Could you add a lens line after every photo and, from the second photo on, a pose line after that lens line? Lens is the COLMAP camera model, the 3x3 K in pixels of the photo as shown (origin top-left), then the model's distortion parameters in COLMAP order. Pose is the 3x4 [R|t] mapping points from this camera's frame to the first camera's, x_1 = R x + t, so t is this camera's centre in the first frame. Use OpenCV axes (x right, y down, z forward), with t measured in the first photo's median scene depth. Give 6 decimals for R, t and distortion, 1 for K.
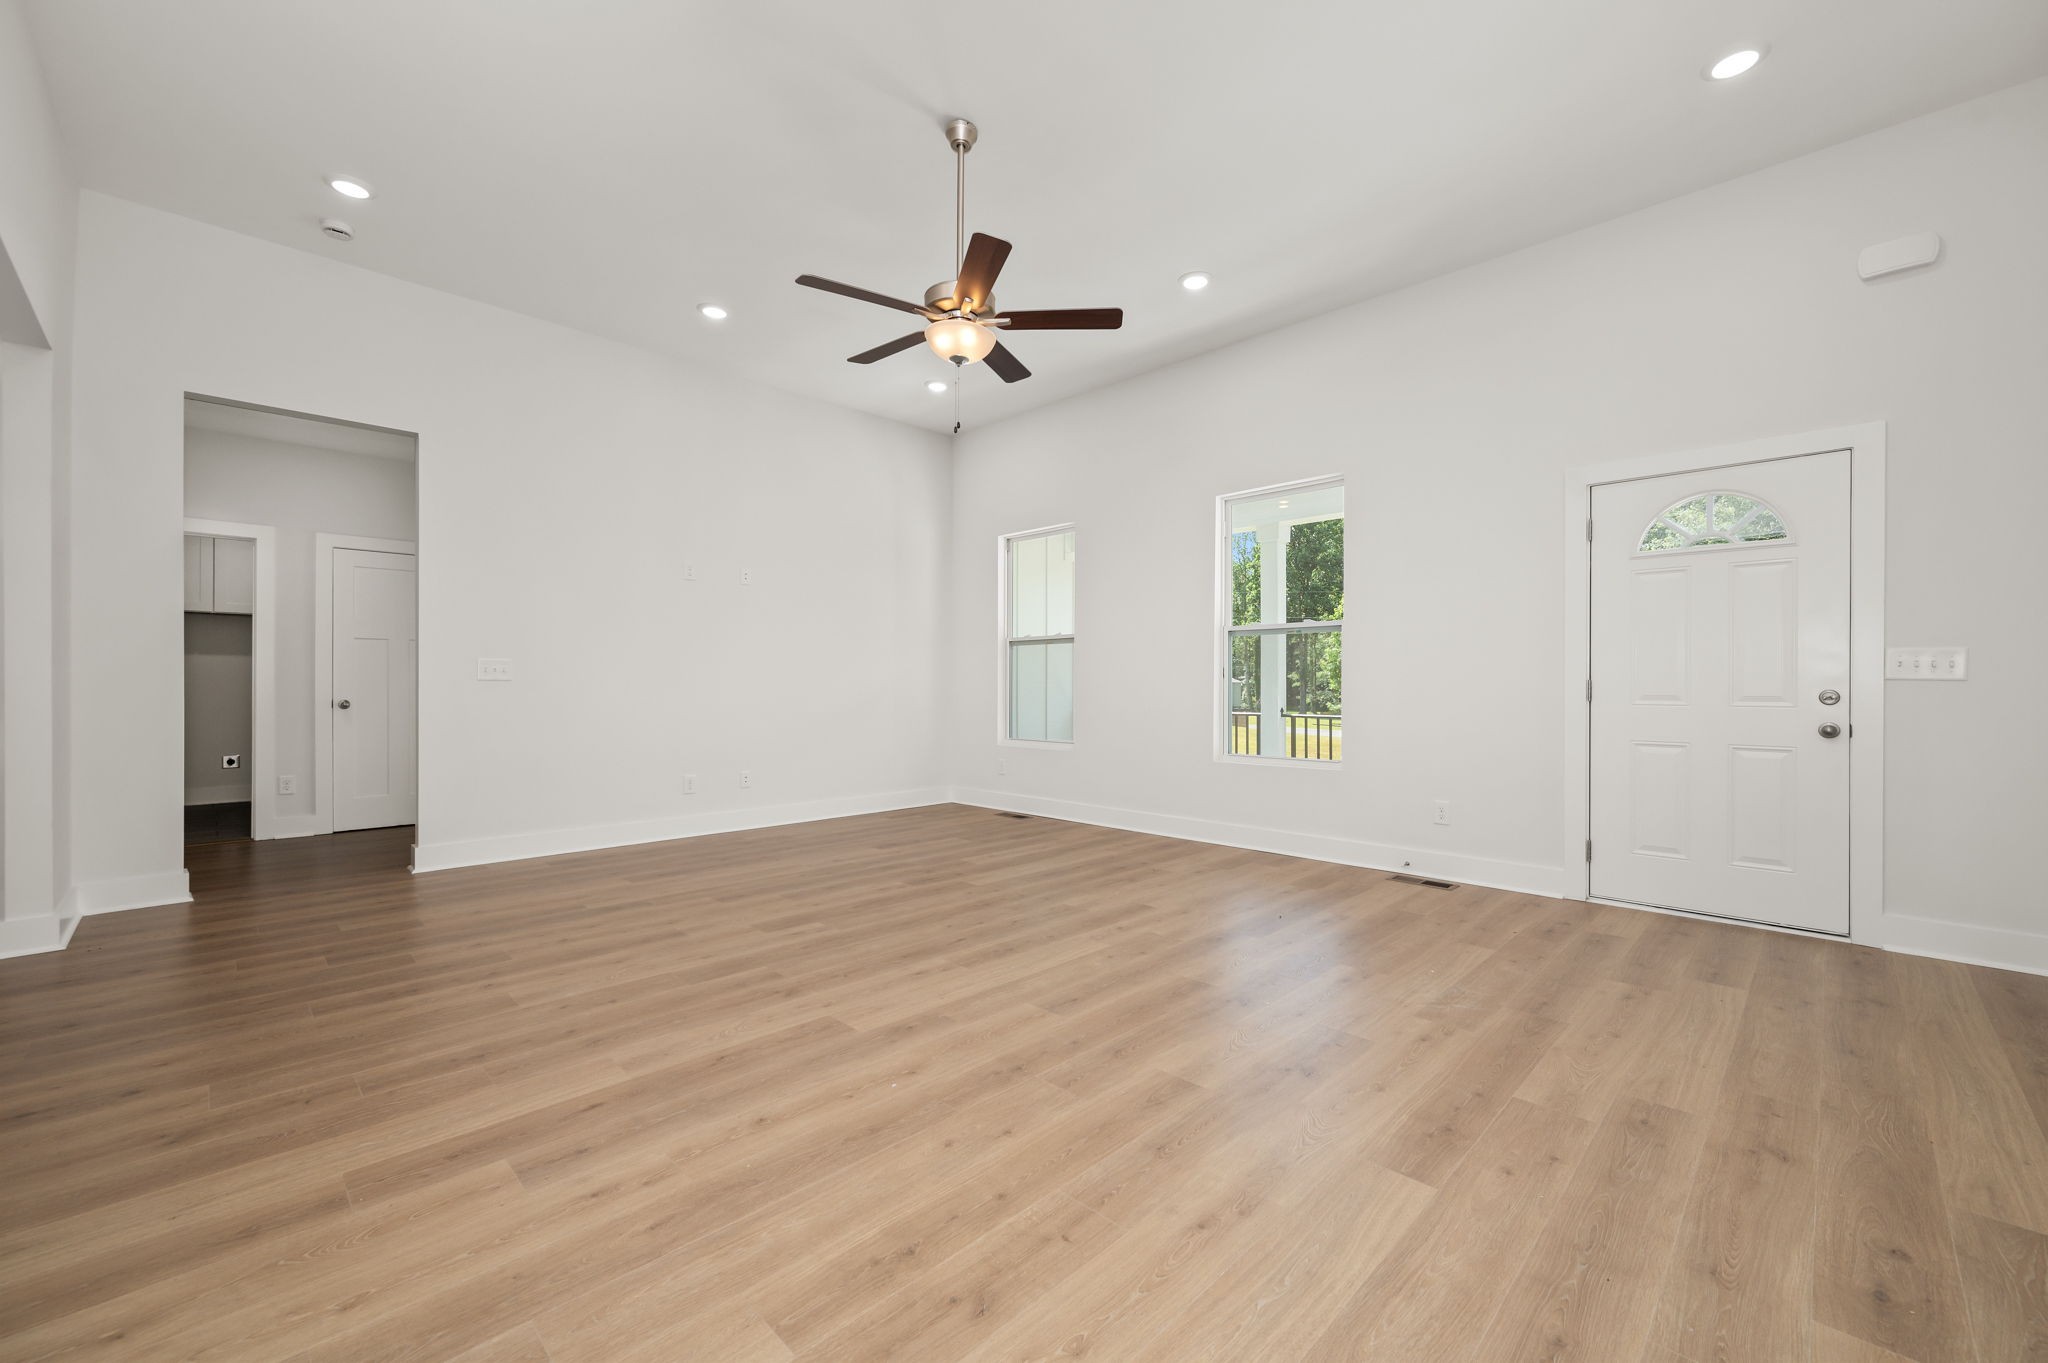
lens RADIAL K [[814.9, 0, 1028.4], [0, 814.9, 690.2], [0, 0, 1]] dist [-0.009385, -0.000401]
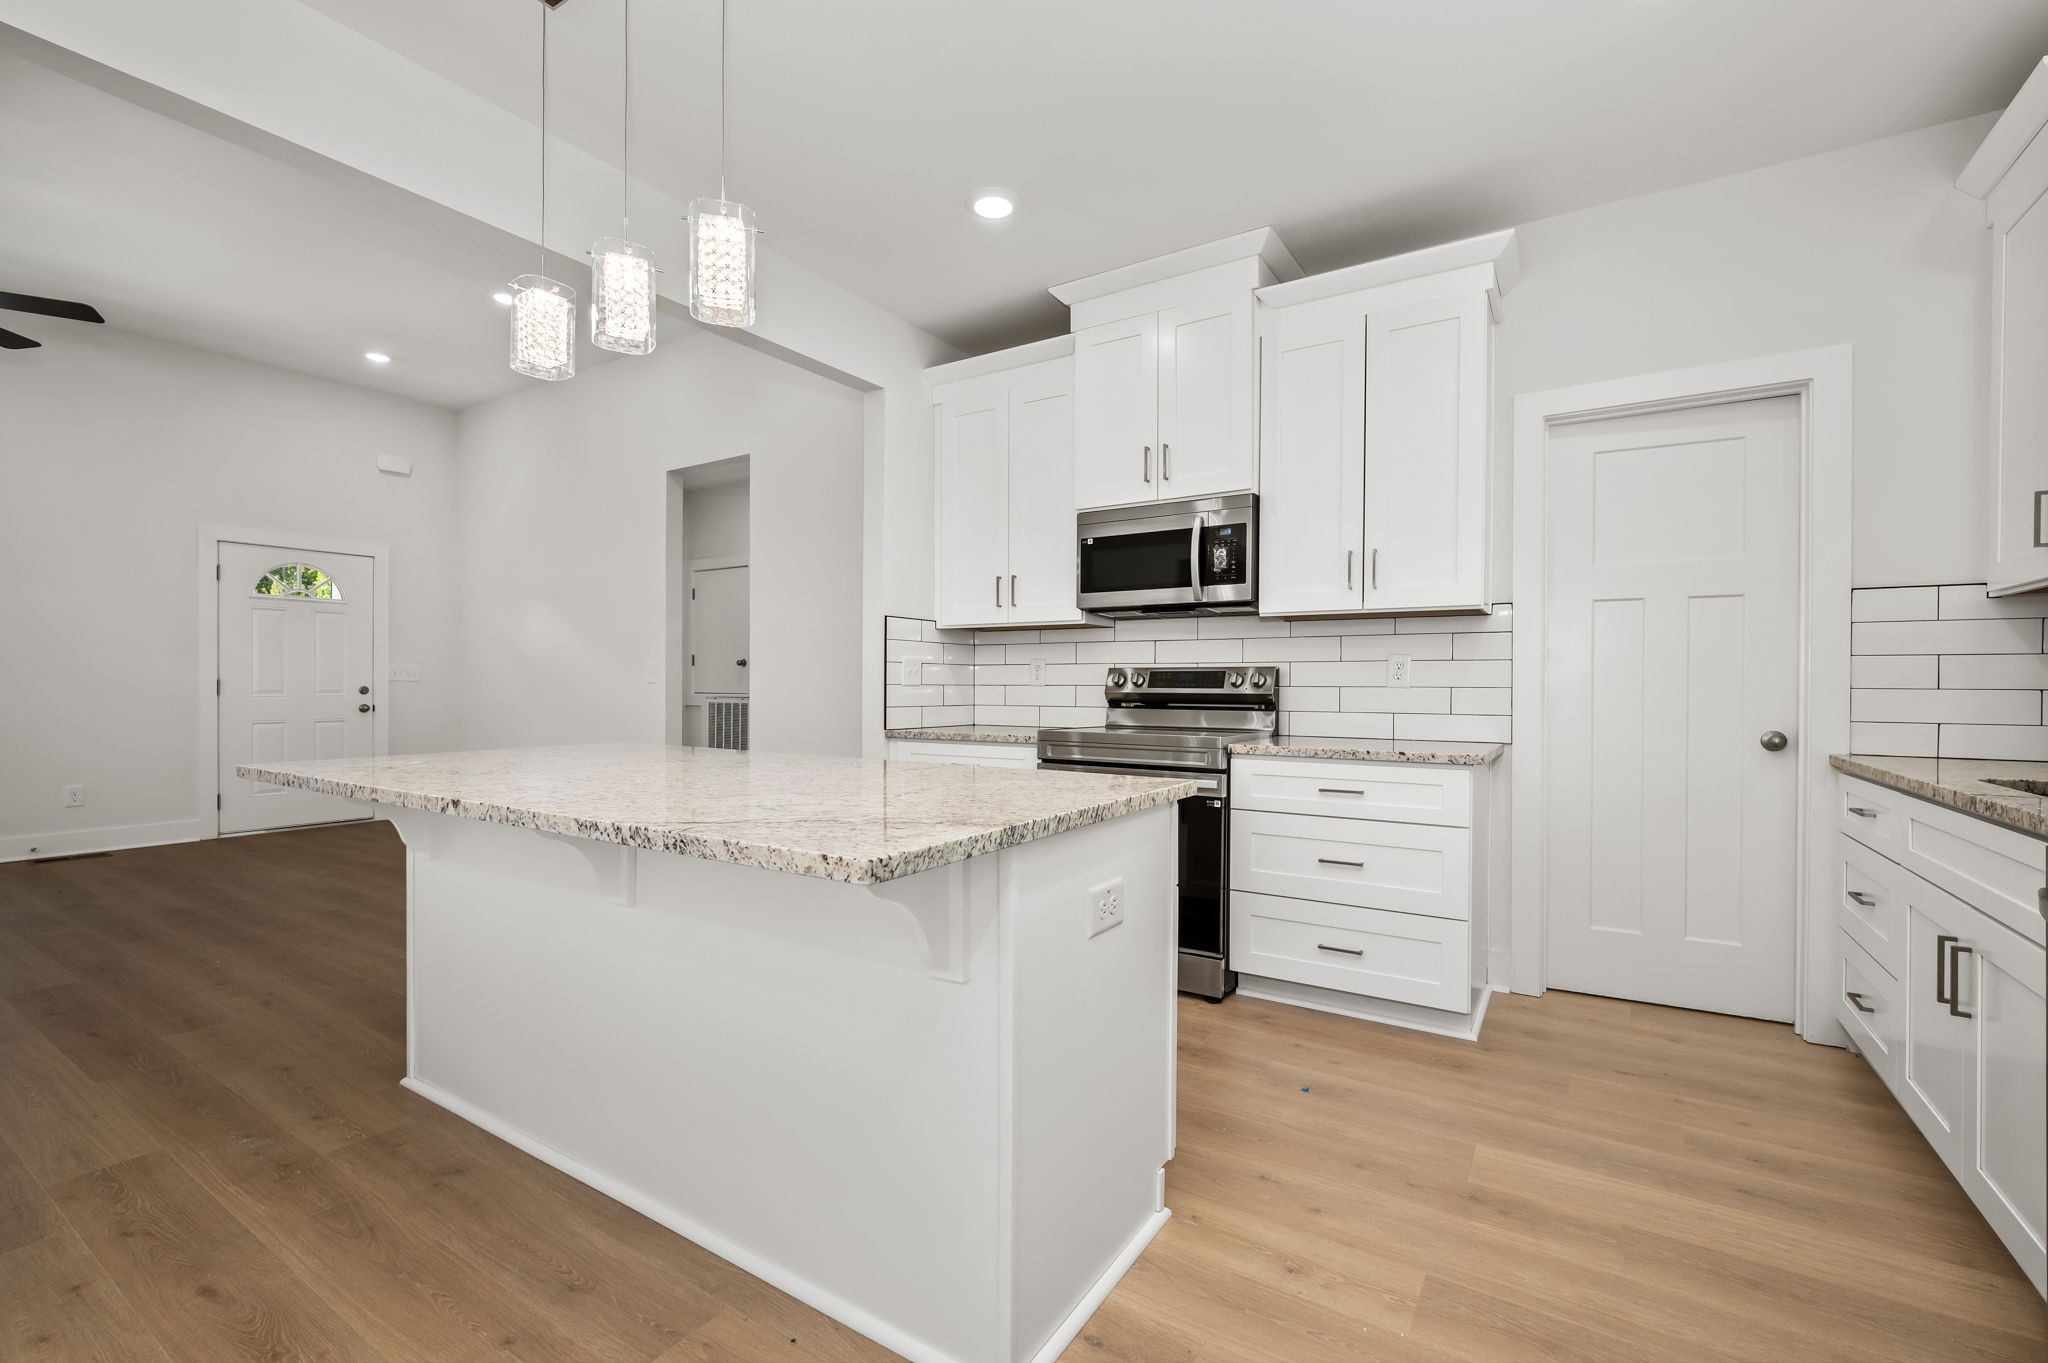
lens RADIAL K [[877.9, 0, 1036.7], [0, 877.9, 692.2], [0, 0, 1]] dist [-0.001495, 0.000391]
pose [[-0.206238, -0.017377, 0.978348, -1.268678], [0.003426, 0.999823, 0.018481, -0.017399], [-0.978496, 0.007163, -0.206142, -0.082826]]
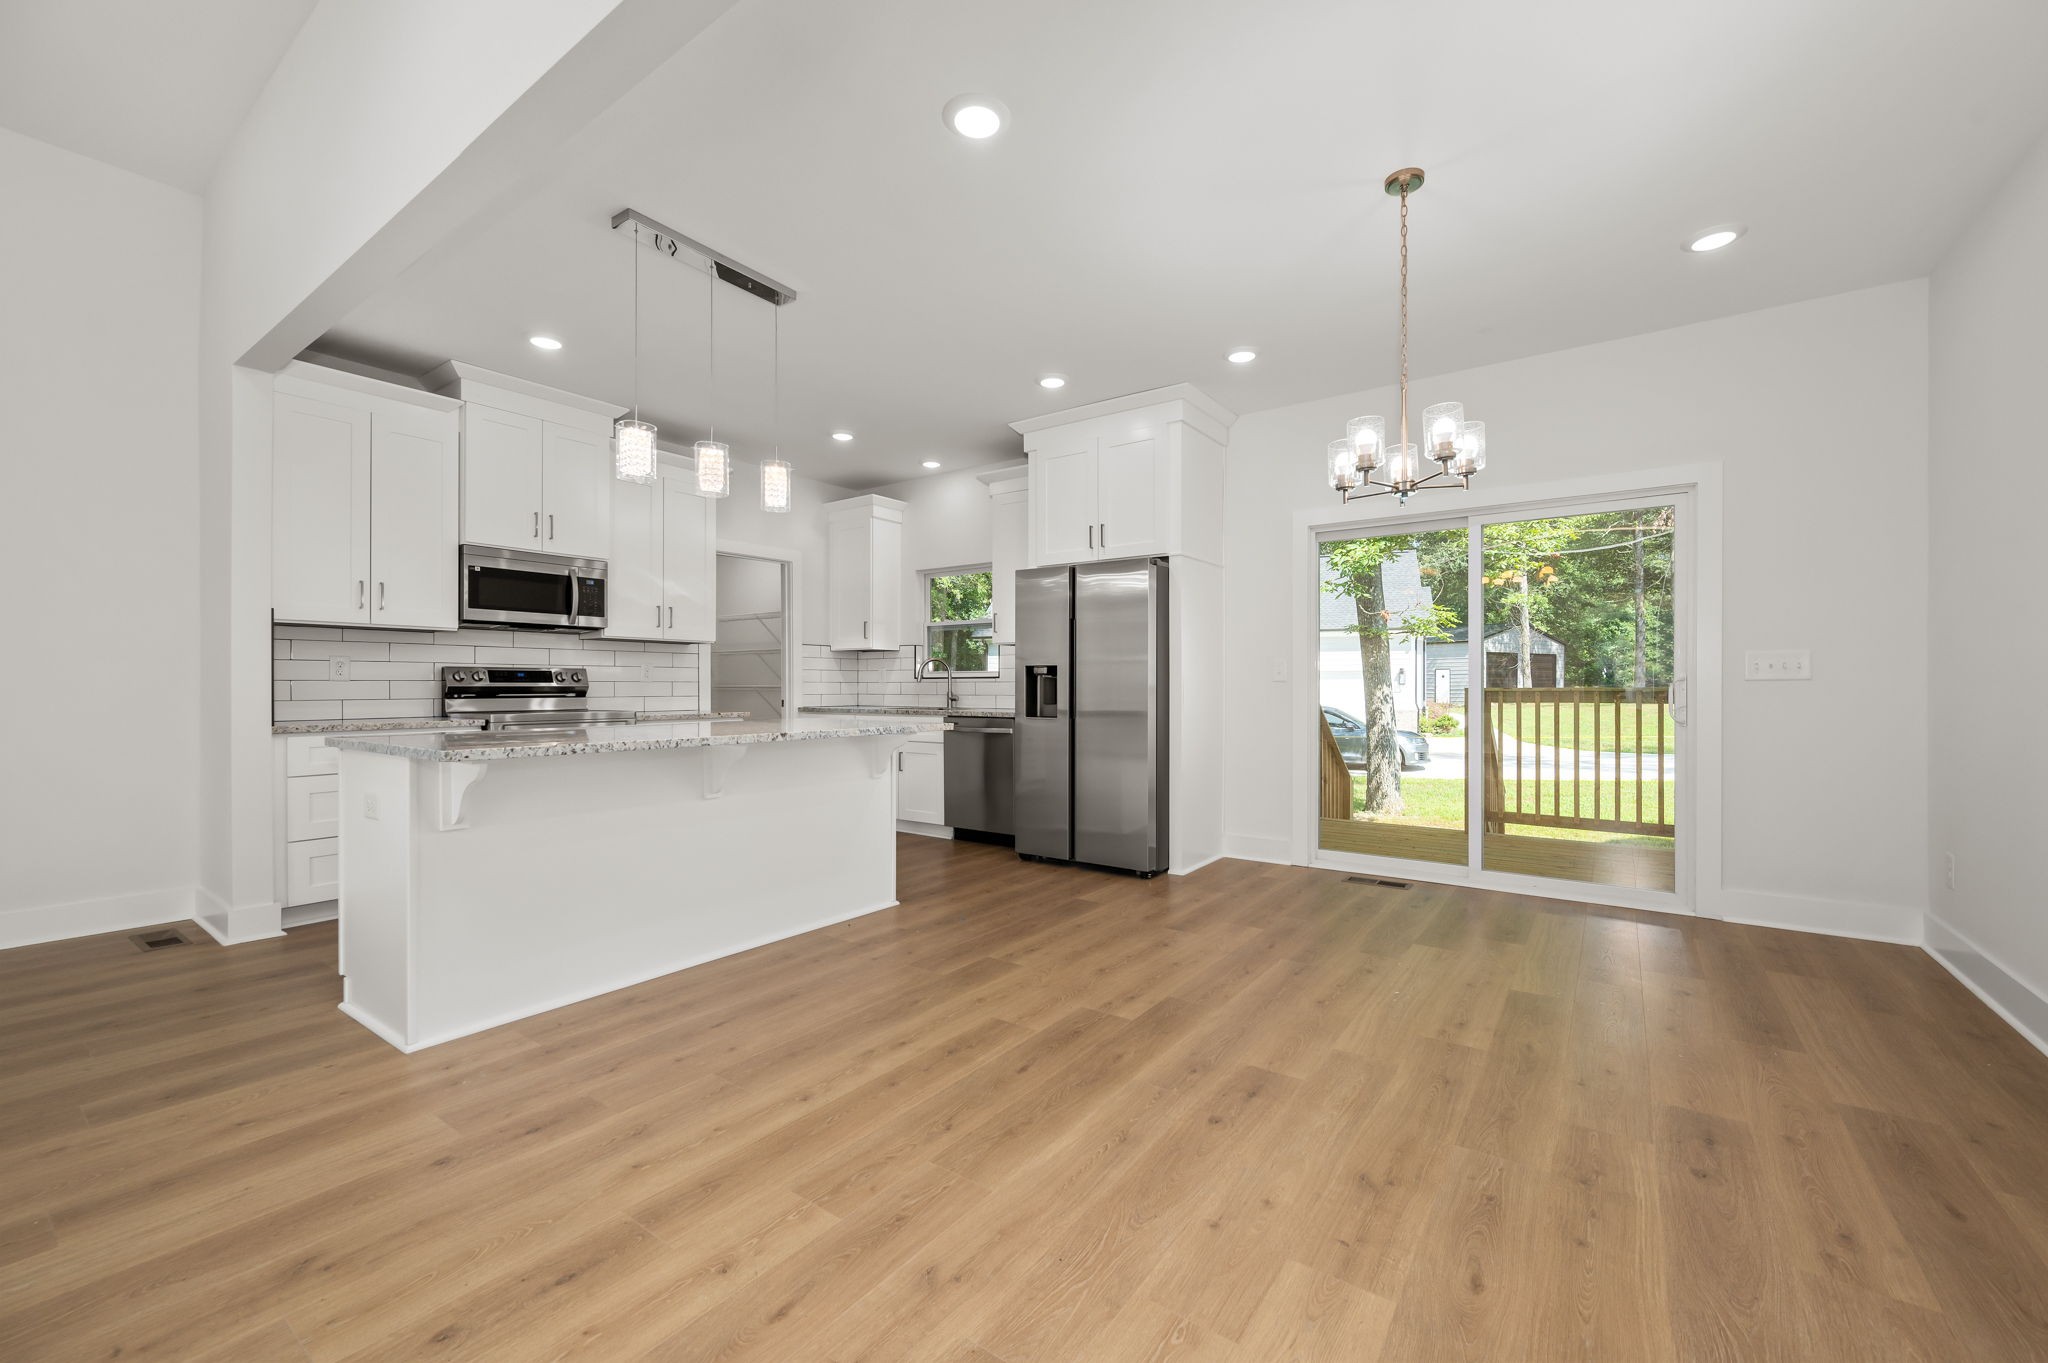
lens RADIAL K [[814.9, 0, 1040.8], [0, 814.9, 687.2], [0, 0, 1]] dist [-0.009385, -0.000401]
pose [[-0.986192, -0.004172, -0.165556, -0.896043], [-0.005408, 0.999961, 0.007017, -0.008705], [0.165520, 0.007815, -0.986175, 1.029937]]
